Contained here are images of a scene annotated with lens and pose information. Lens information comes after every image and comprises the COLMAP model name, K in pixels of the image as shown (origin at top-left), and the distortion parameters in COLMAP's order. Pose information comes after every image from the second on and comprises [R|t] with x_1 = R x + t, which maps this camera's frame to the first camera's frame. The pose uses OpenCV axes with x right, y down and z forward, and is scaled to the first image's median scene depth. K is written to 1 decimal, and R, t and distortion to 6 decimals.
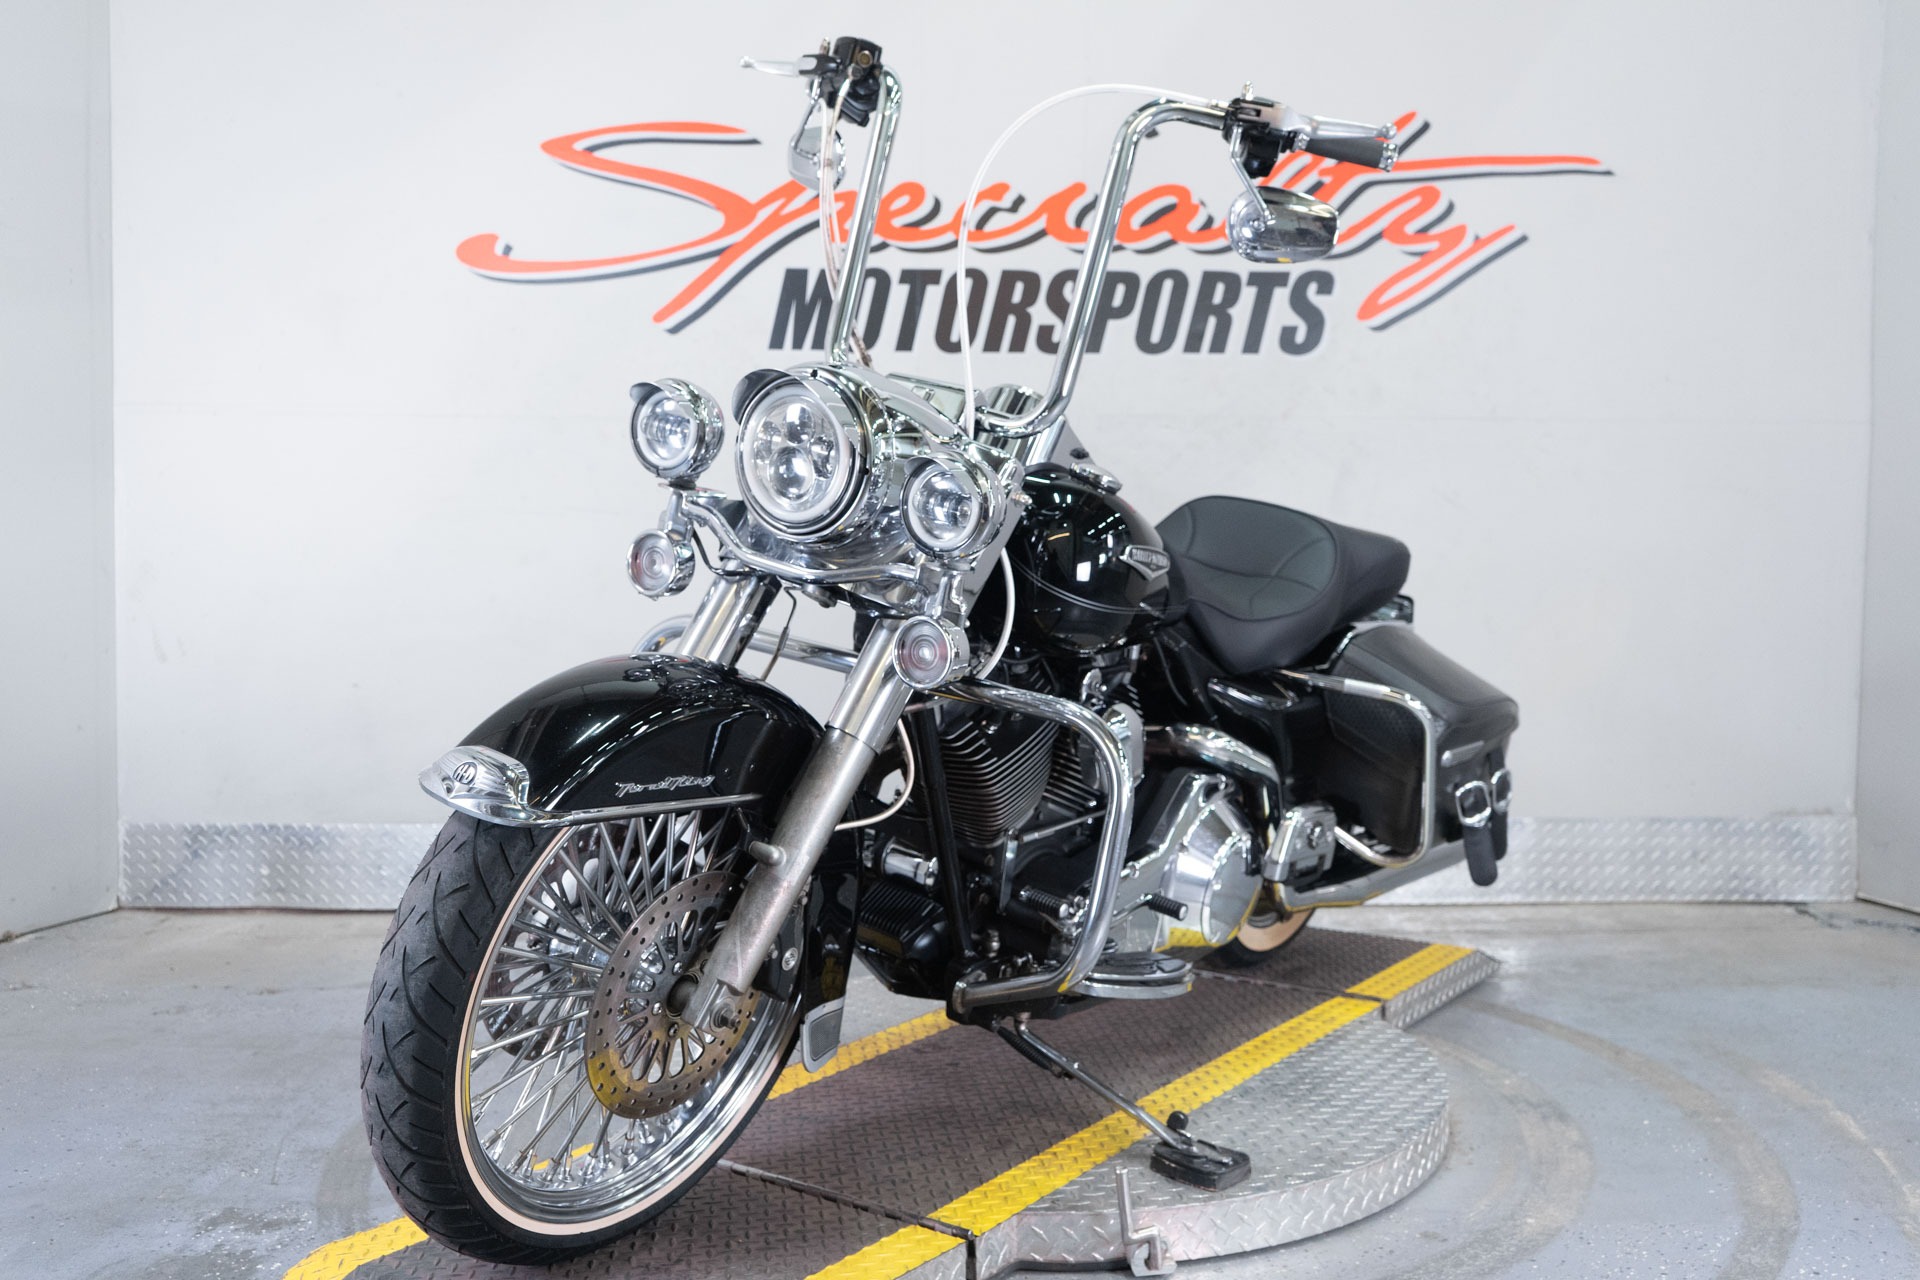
lens RADIAL K [[1806.3, 0, 953.8], [0, 1806.3, 634.7], [0, 0, 1]] dist [0.006387, 0.000000]
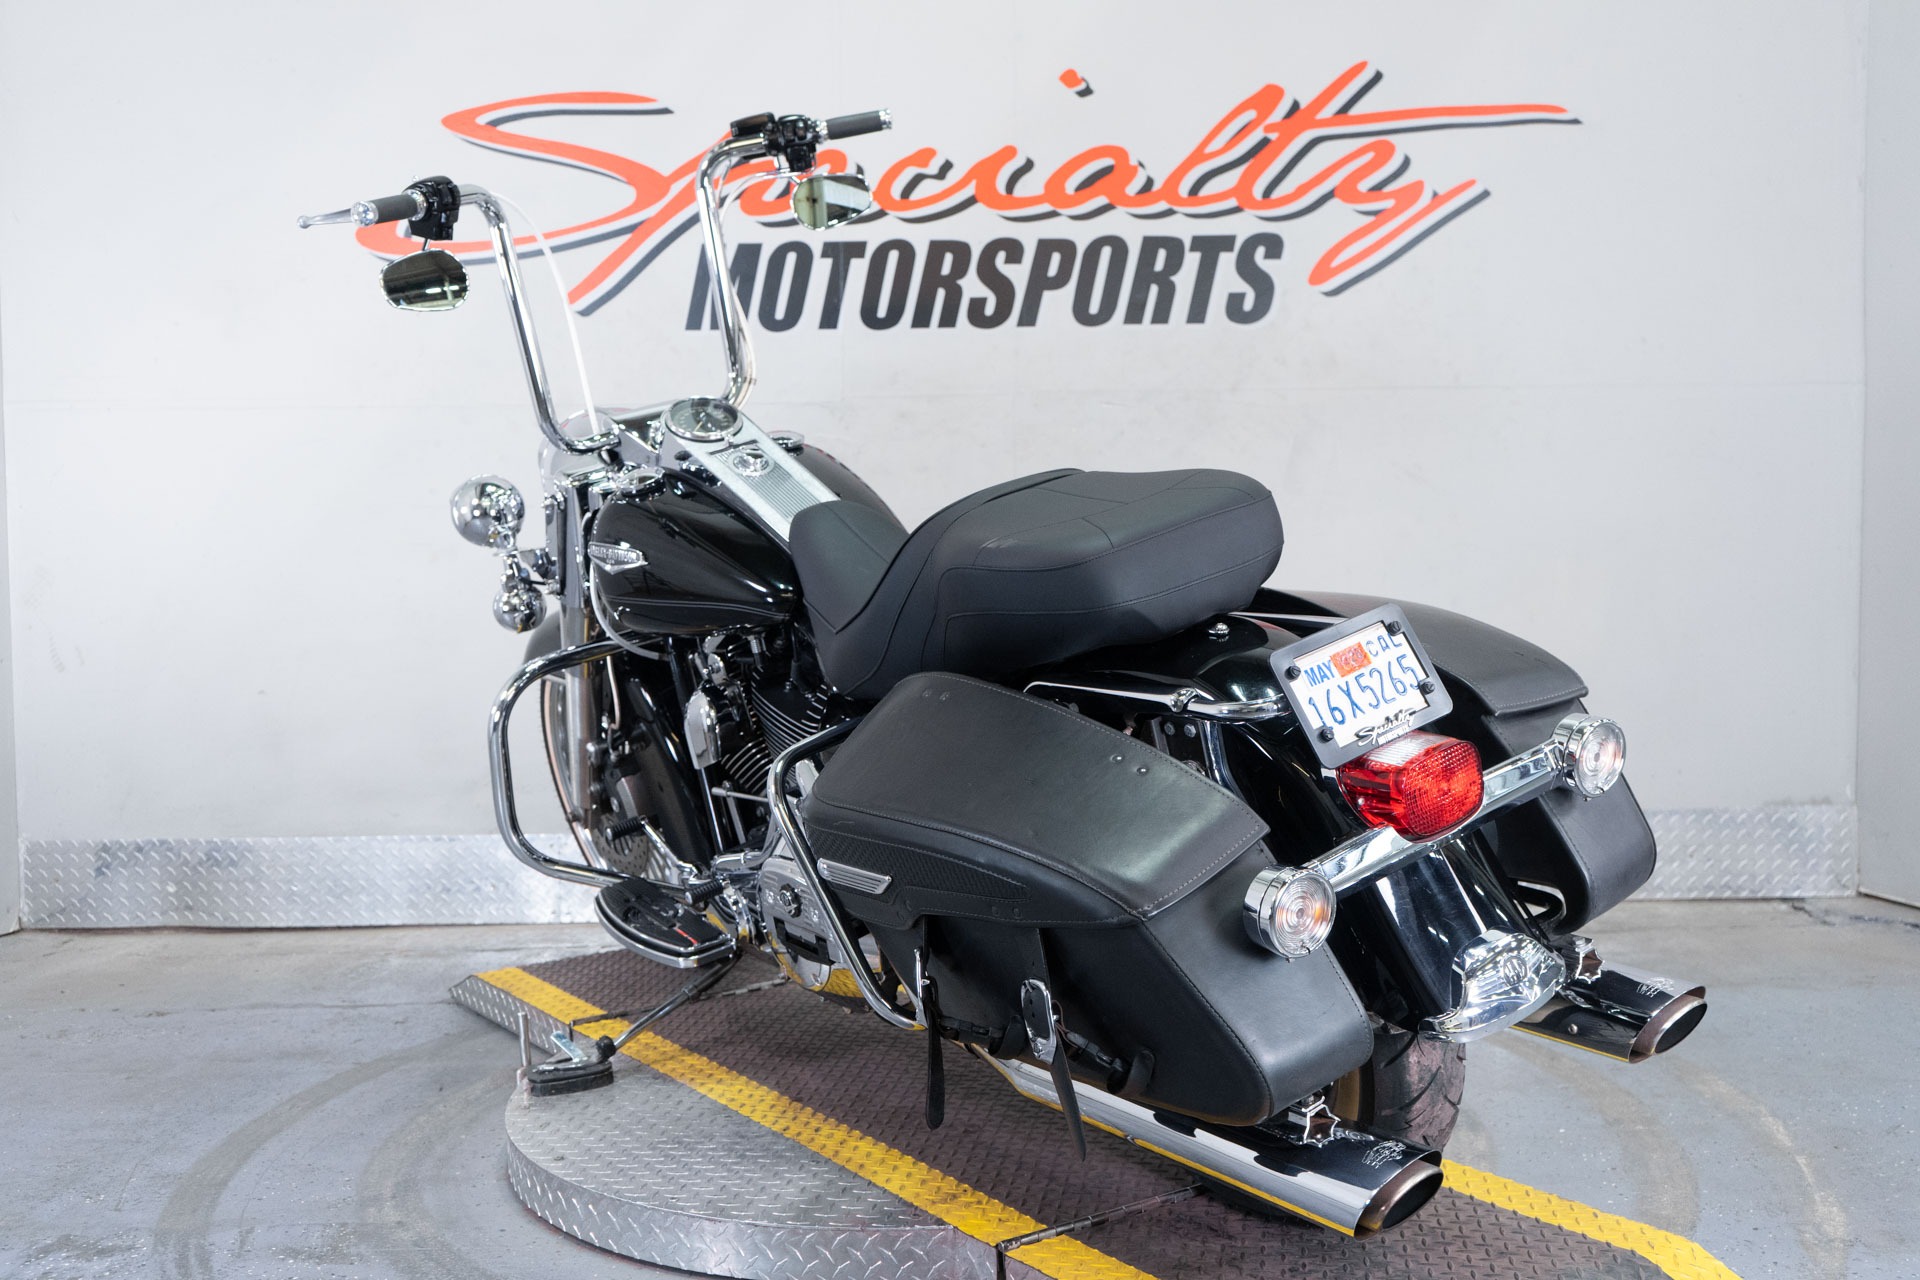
lens RADIAL K [[1942.0, 0, 948.1], [0, 1942.0, 638.4], [0, 0, 1]] dist [0.012009, 0.000000]
pose [[0.999499, -0.017844, -0.026153, 0.059137], [0.017997, 0.999822, 0.005656, 0.000320], [0.026048, -0.006124, 0.999642, -0.015321]]
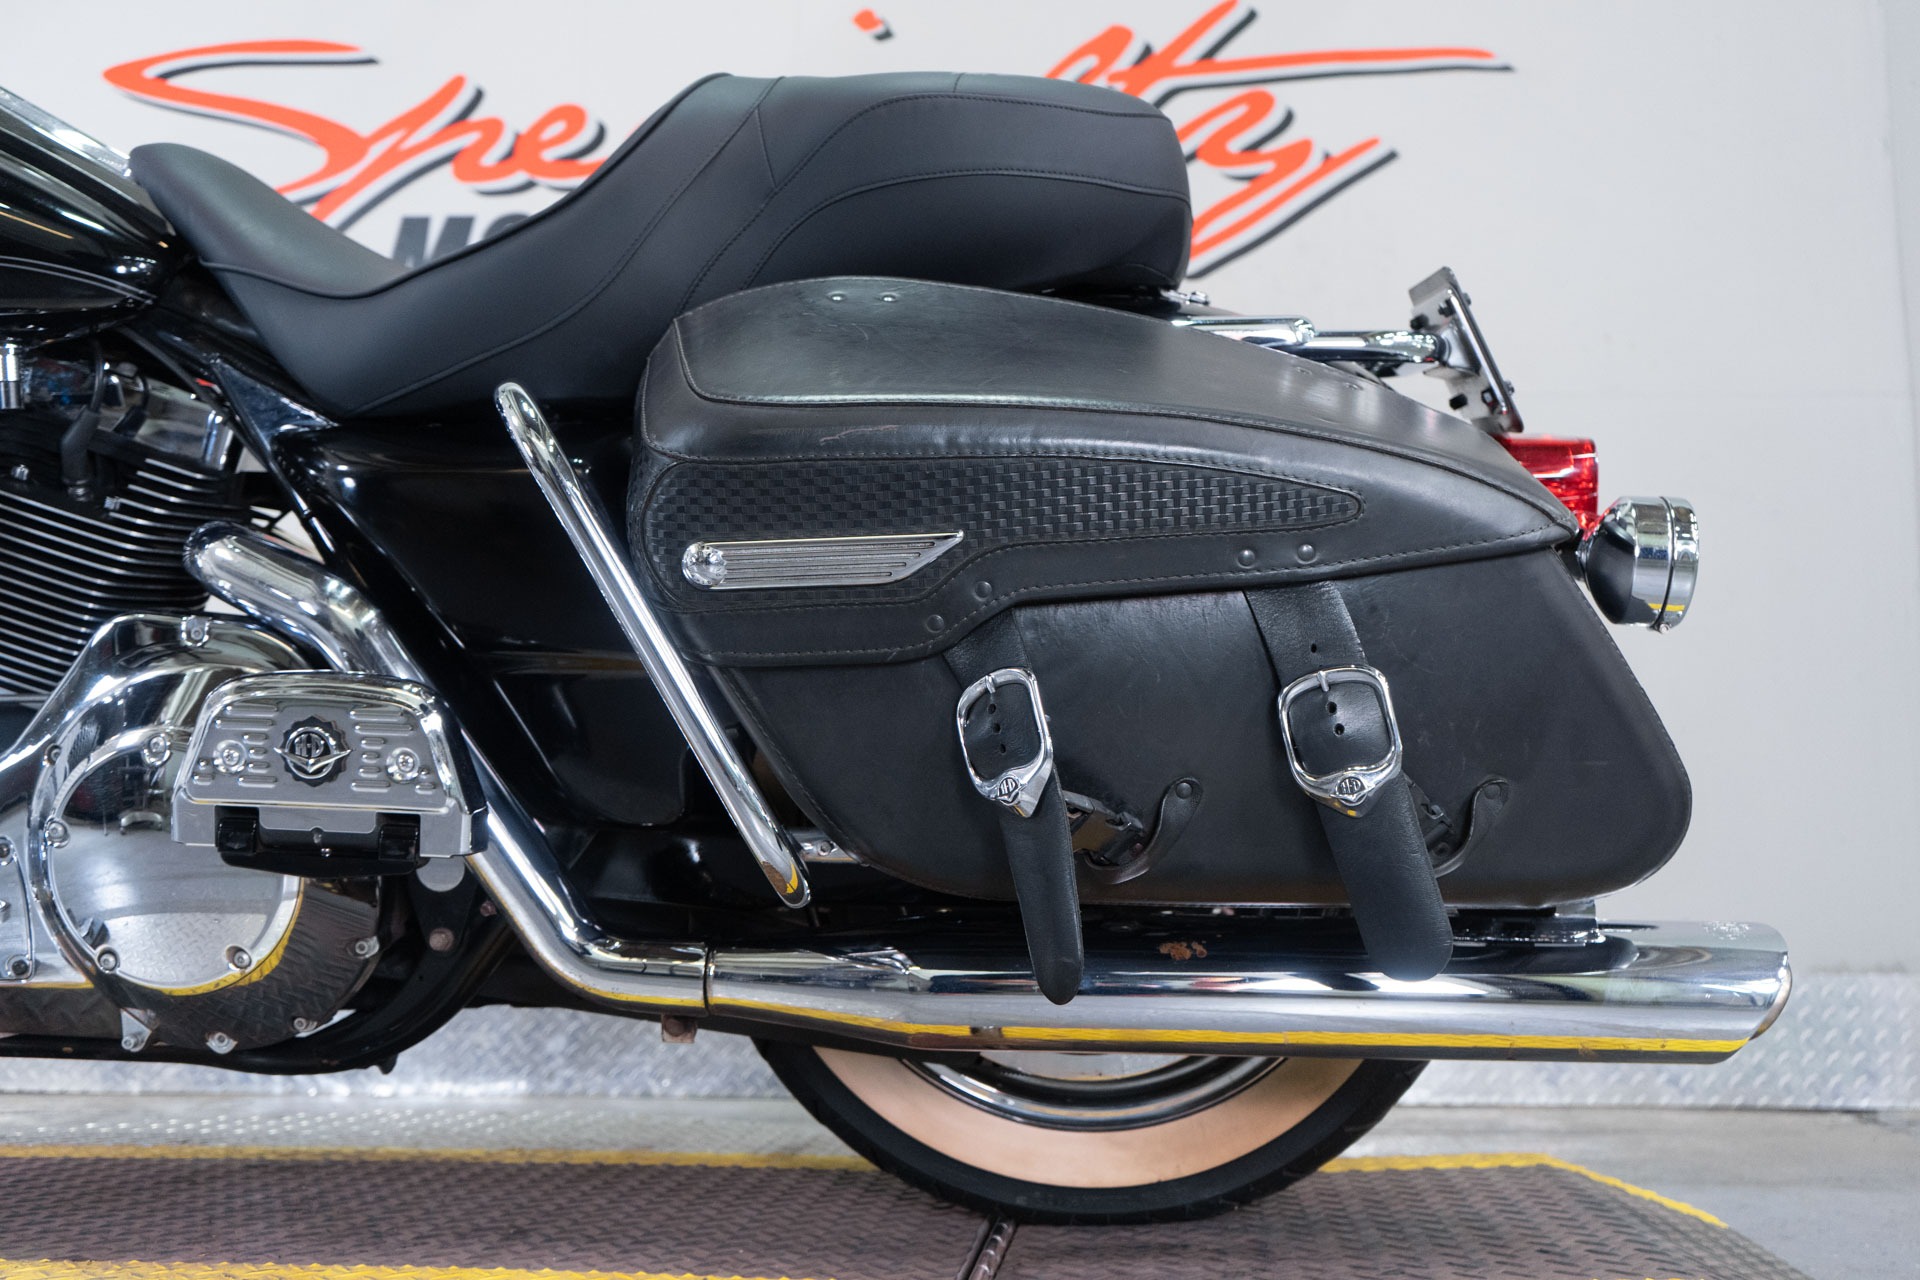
lens RADIAL K [[1838.1, 0, 989.7], [0, 1838.1, 639.2], [0, 0, 1]] dist [0.010129, 0.000000]
pose [[0.997326, -0.003280, -0.073012, 0.207048], [-0.011336, 0.979959, -0.198876, 0.119429], [0.072201, 0.199172, 0.977301, 0.304793]]
